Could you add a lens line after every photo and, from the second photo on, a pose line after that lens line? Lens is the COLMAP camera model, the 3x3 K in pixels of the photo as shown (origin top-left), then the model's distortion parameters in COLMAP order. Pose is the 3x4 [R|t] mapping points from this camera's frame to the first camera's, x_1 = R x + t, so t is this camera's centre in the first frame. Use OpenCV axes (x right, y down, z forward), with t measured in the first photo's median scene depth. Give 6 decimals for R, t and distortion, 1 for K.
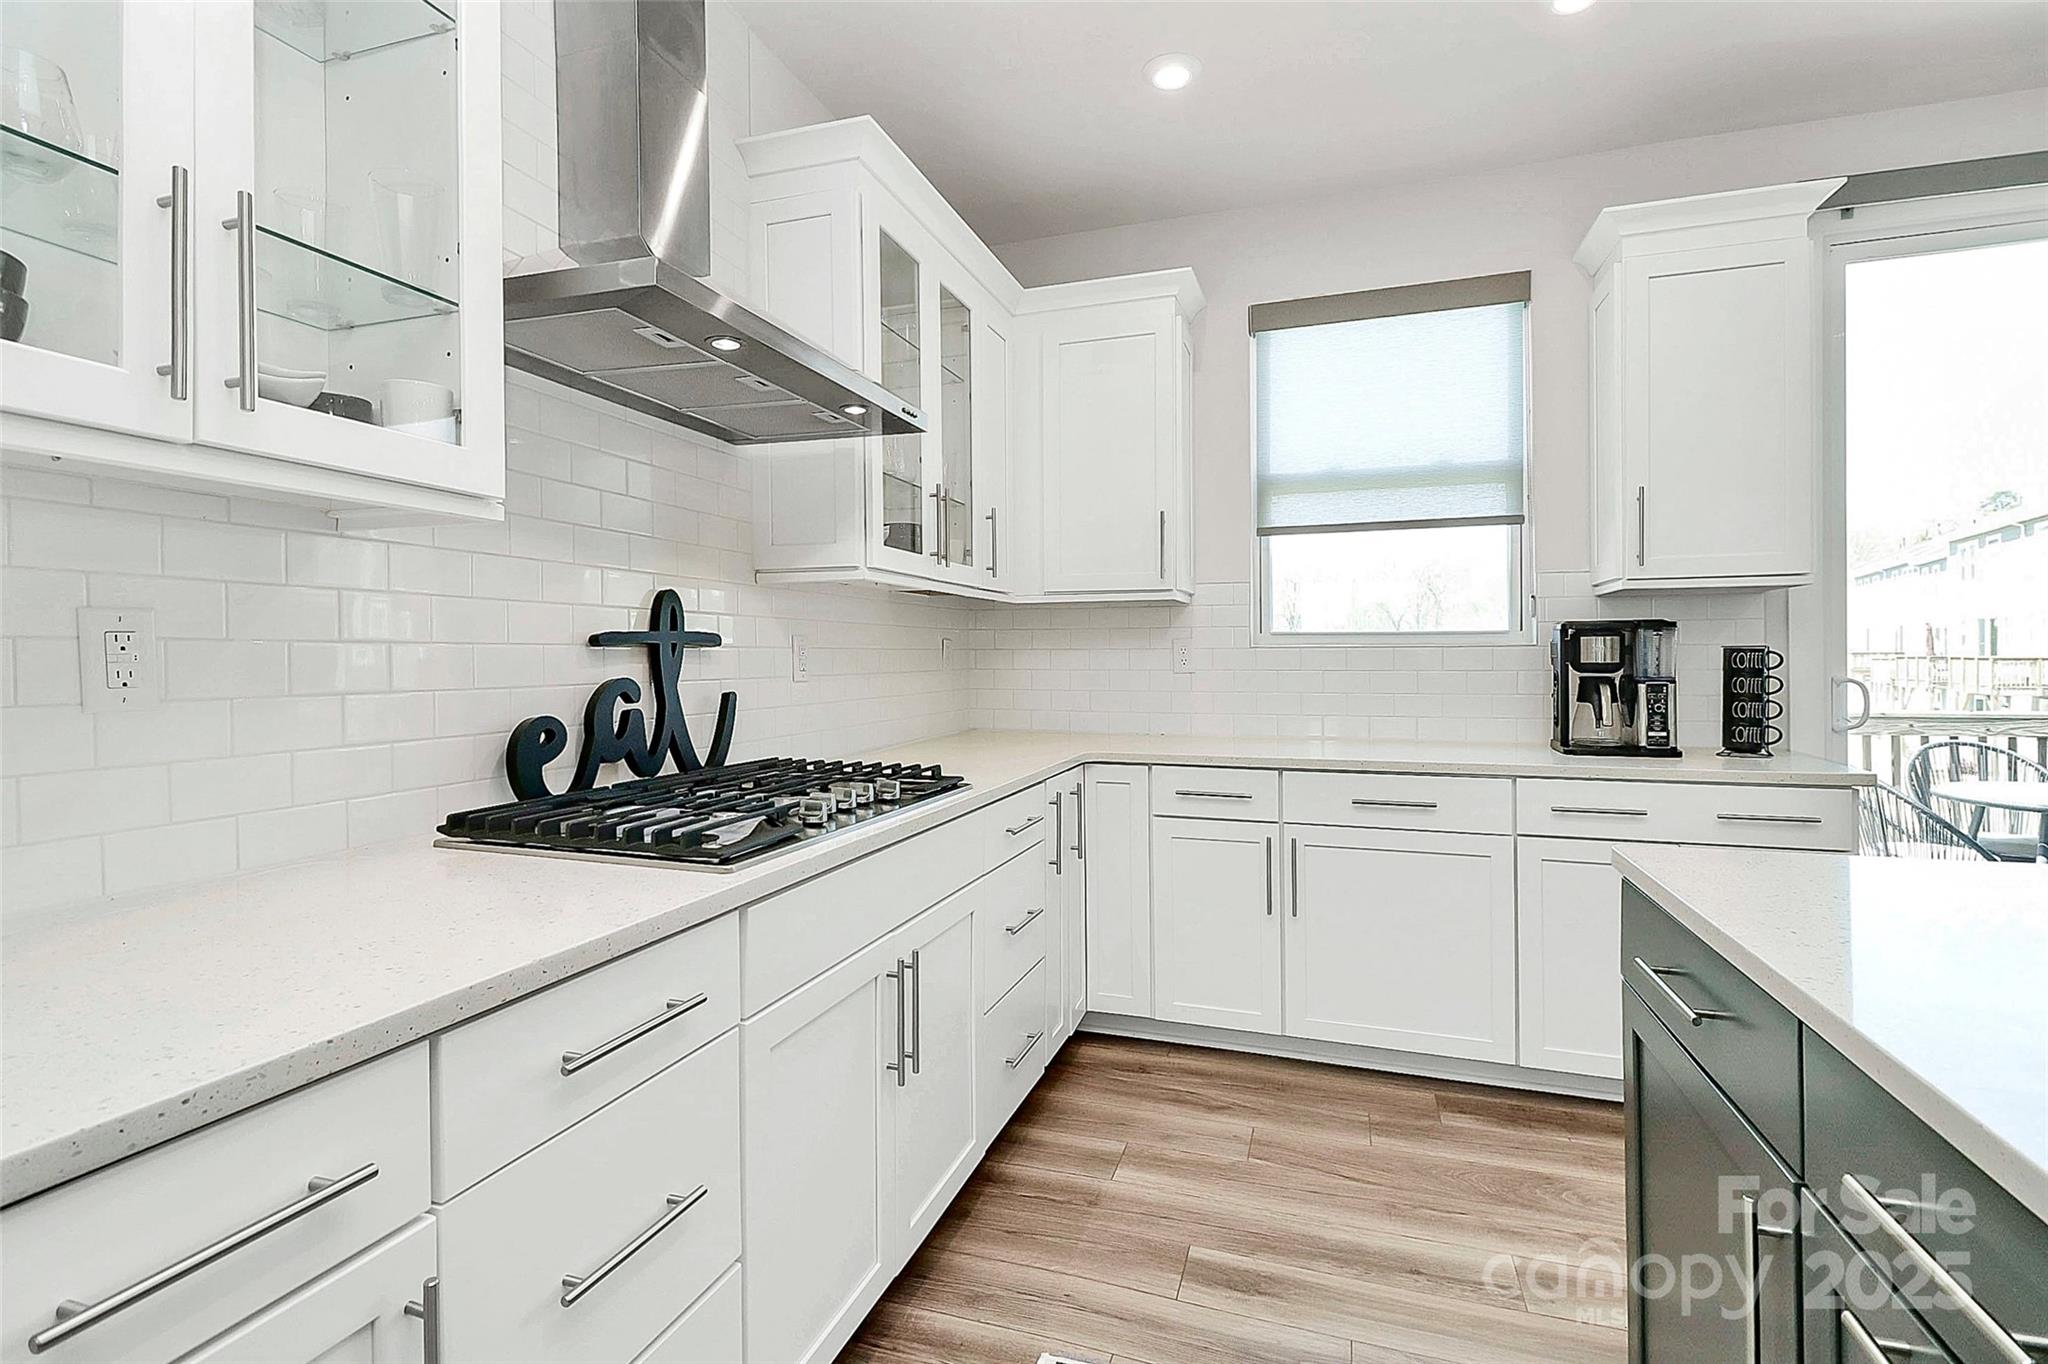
lens RADIAL K [[954.6, 0, 1026.2], [0, 954.6, 668.9], [0, 0, 1]] dist [0.001357, -0.000202]
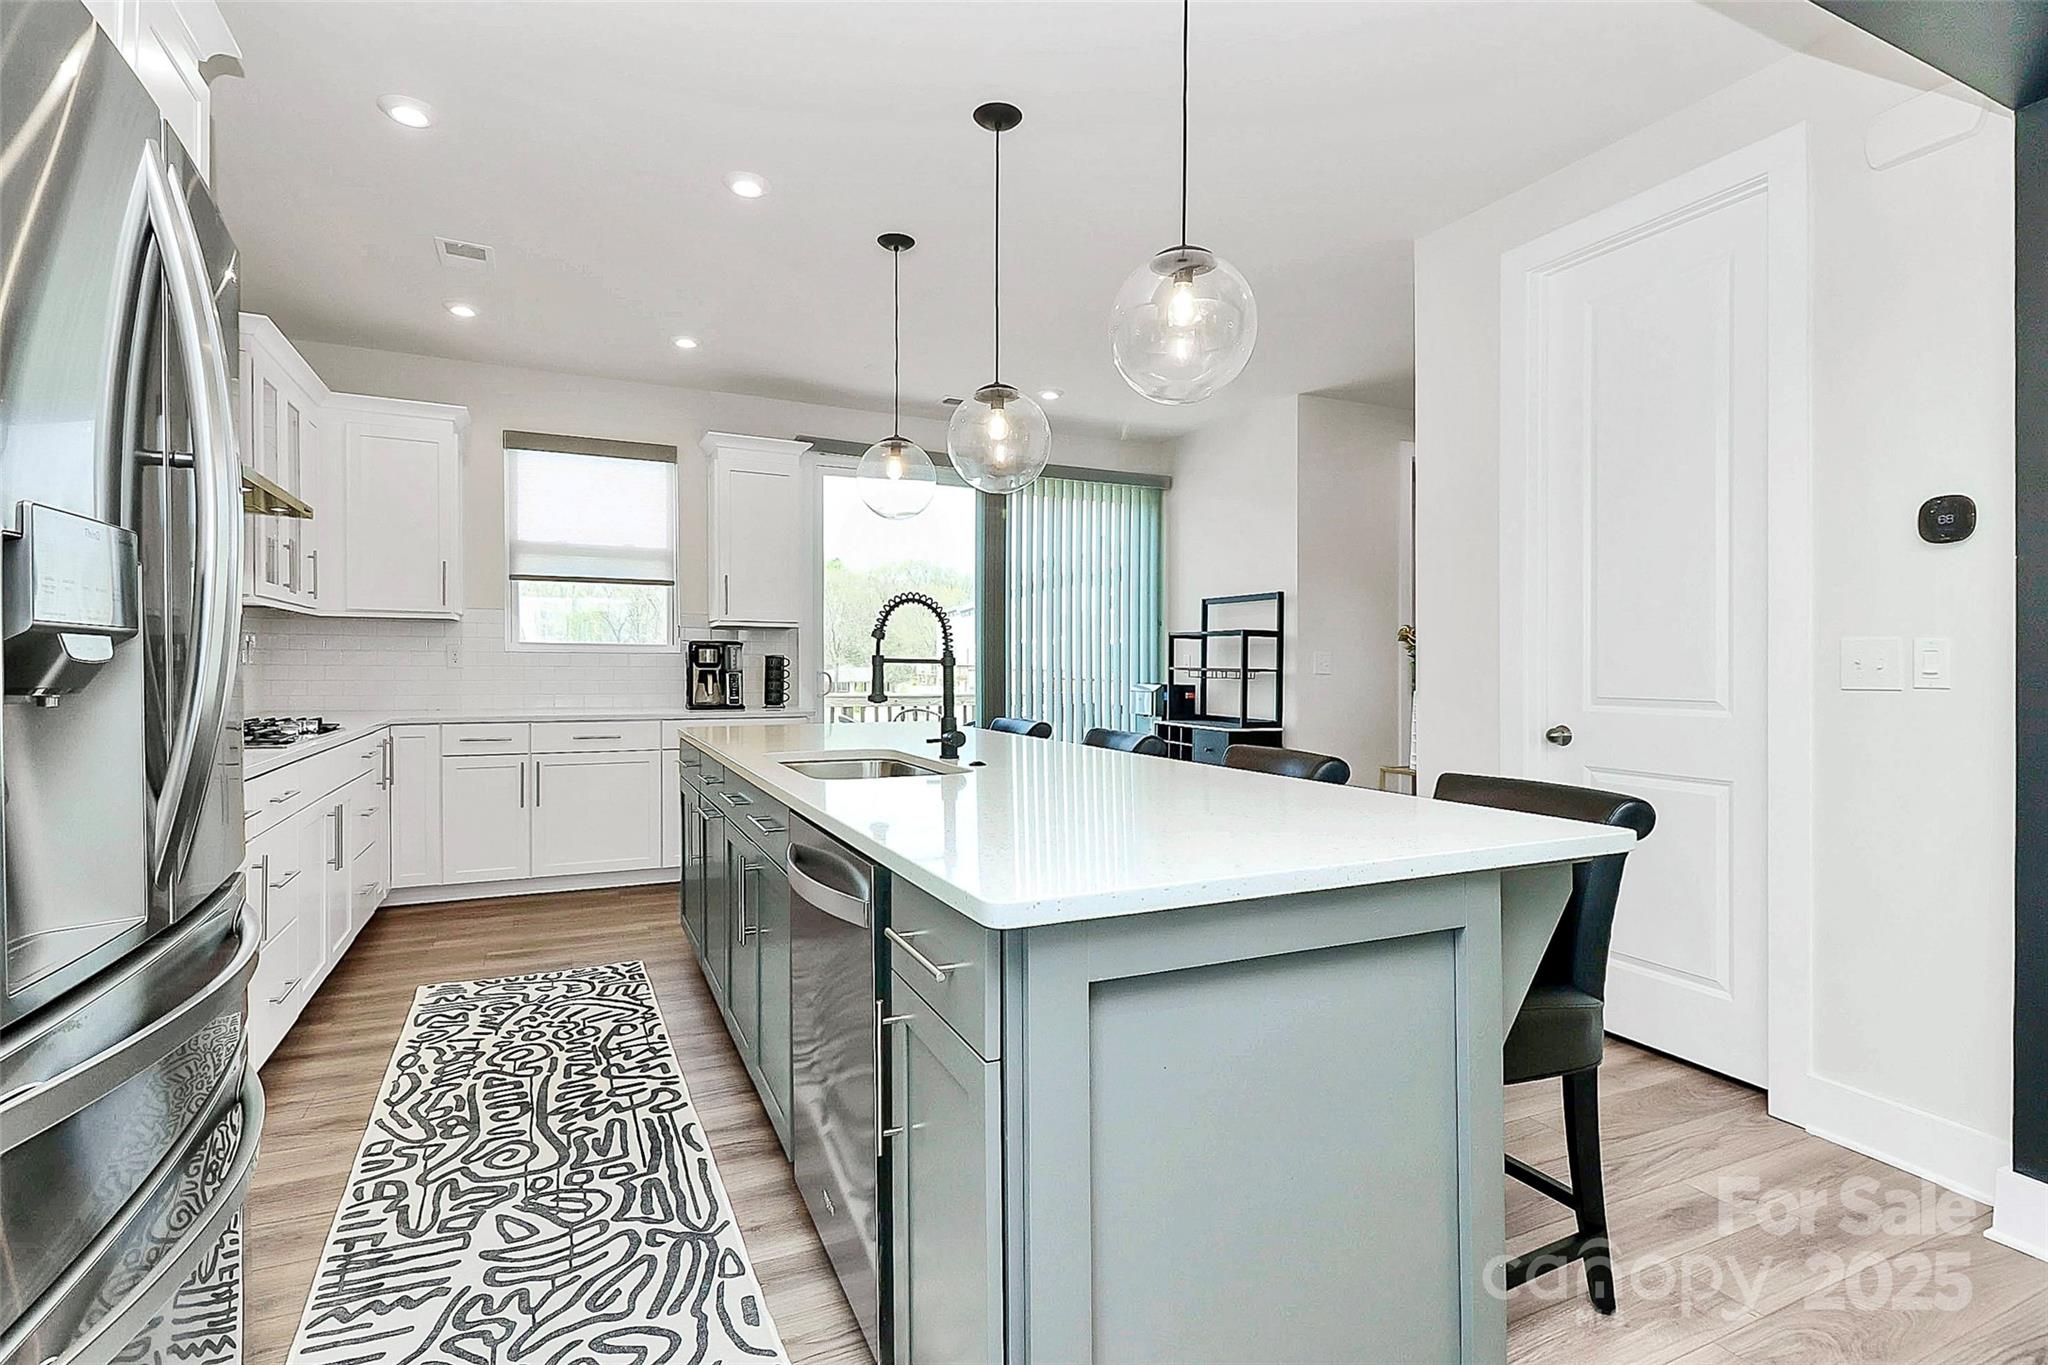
lens RADIAL K [[954.6, 0, 1026.2], [0, 954.6, 669.4], [0, 0, 1]] dist [0.001357, -0.000202]
pose [[0.718889, 0.001869, 0.695123, -0.278795], [0.002694, 0.999981, -0.005475, 0.019725], [-0.695120, 0.005808, 0.718870, -0.837836]]
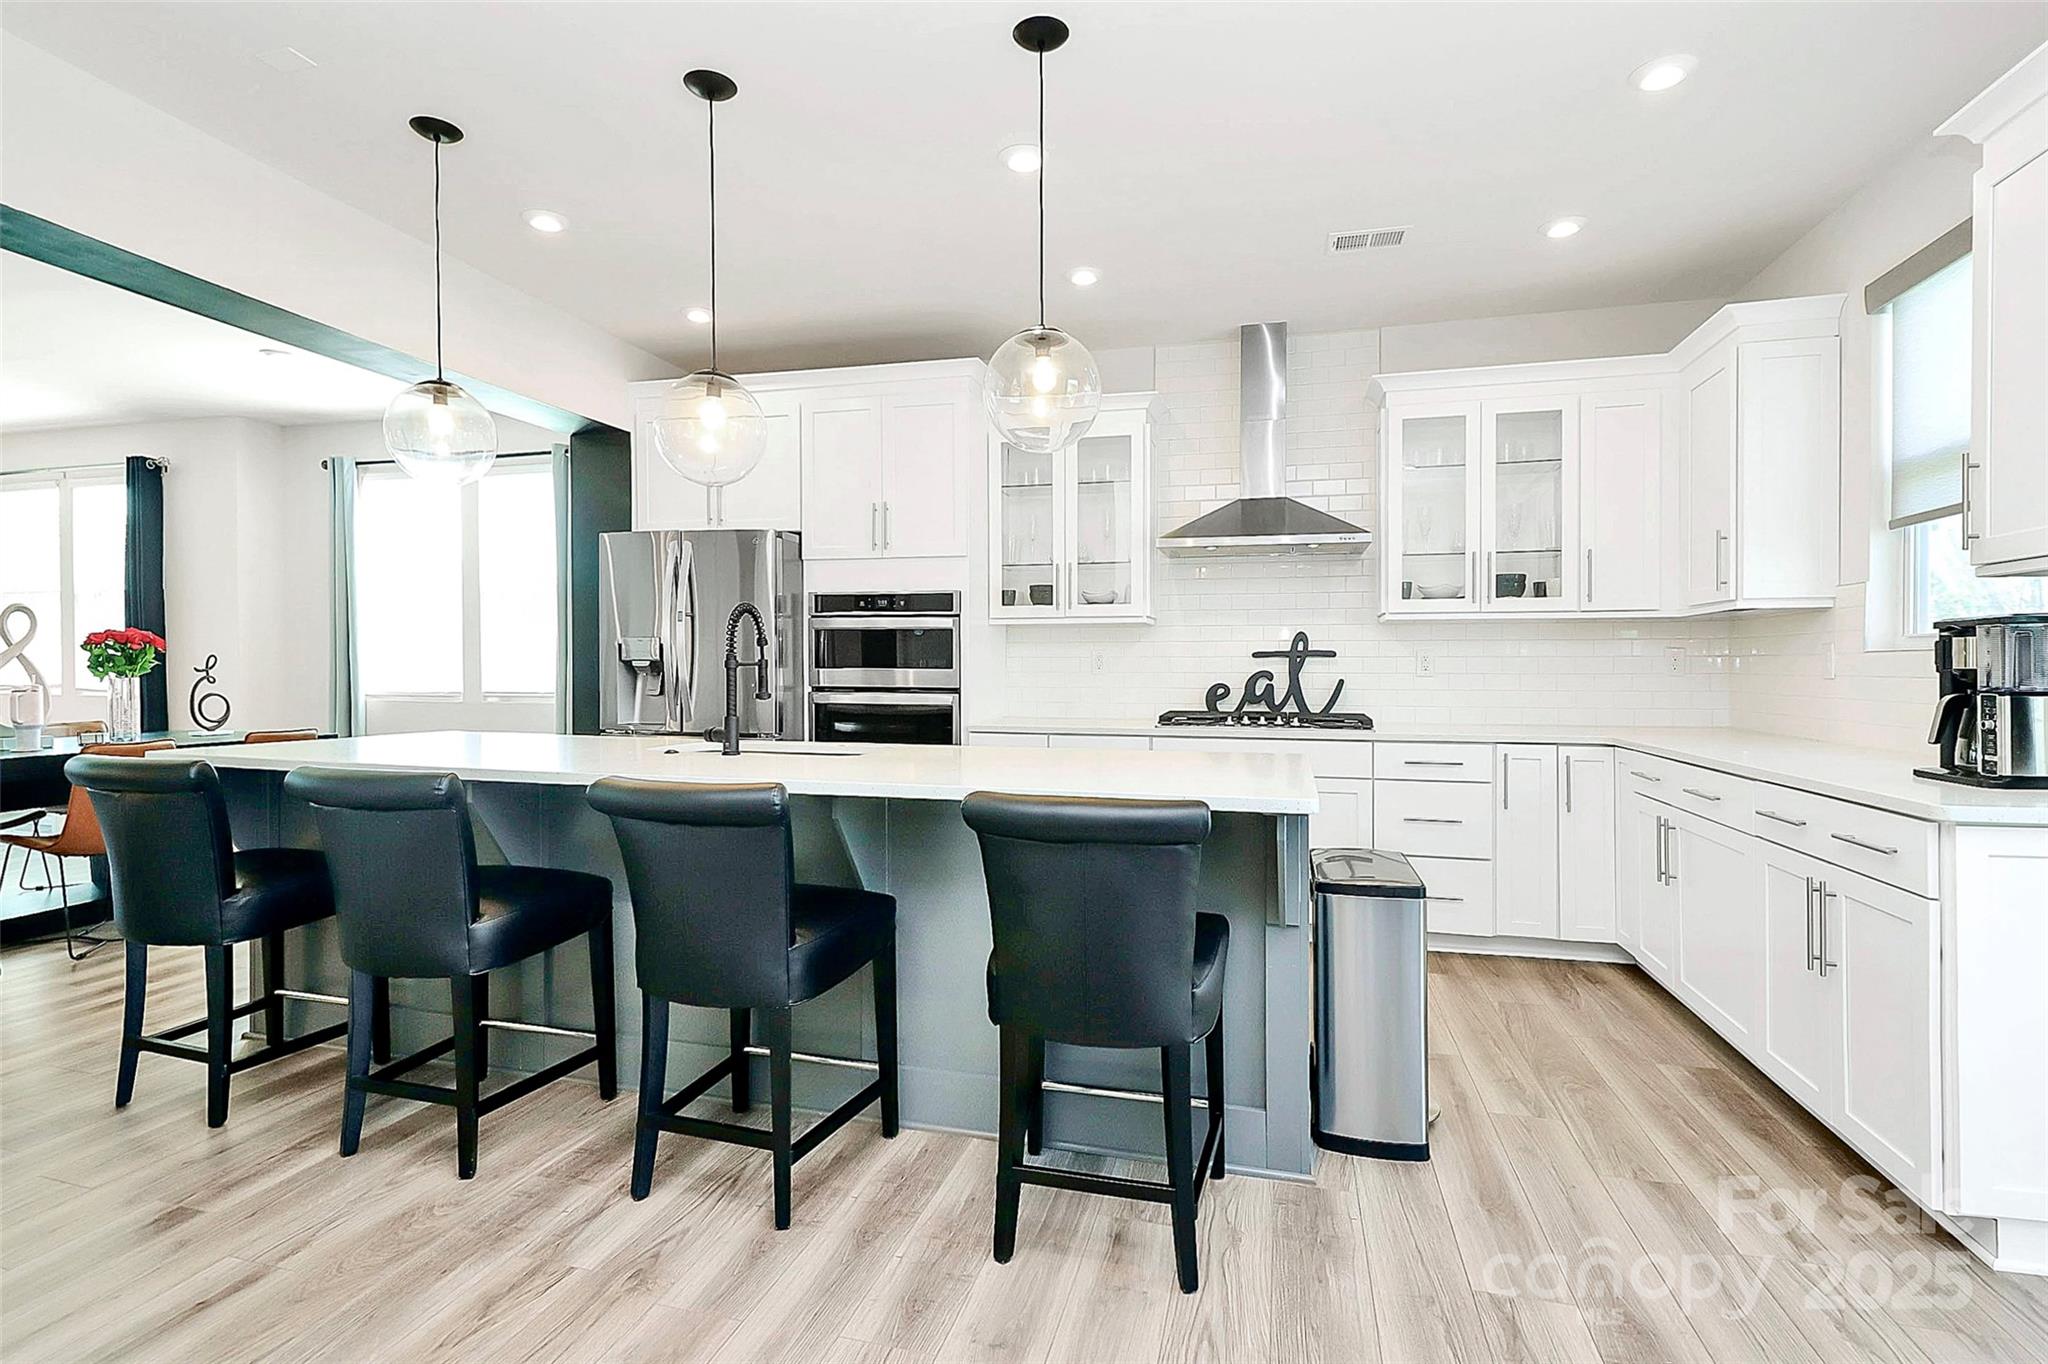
lens RADIAL K [[954.6, 0, 1026.2], [0, 954.6, 668.9], [0, 0, 1]] dist [0.001357, -0.000202]
pose [[0.082779, 0.009430, -0.996523, 1.300354], [-0.007948, 0.999930, 0.008802, -0.007023], [0.996536, 0.007192, 0.082849, 0.118665]]
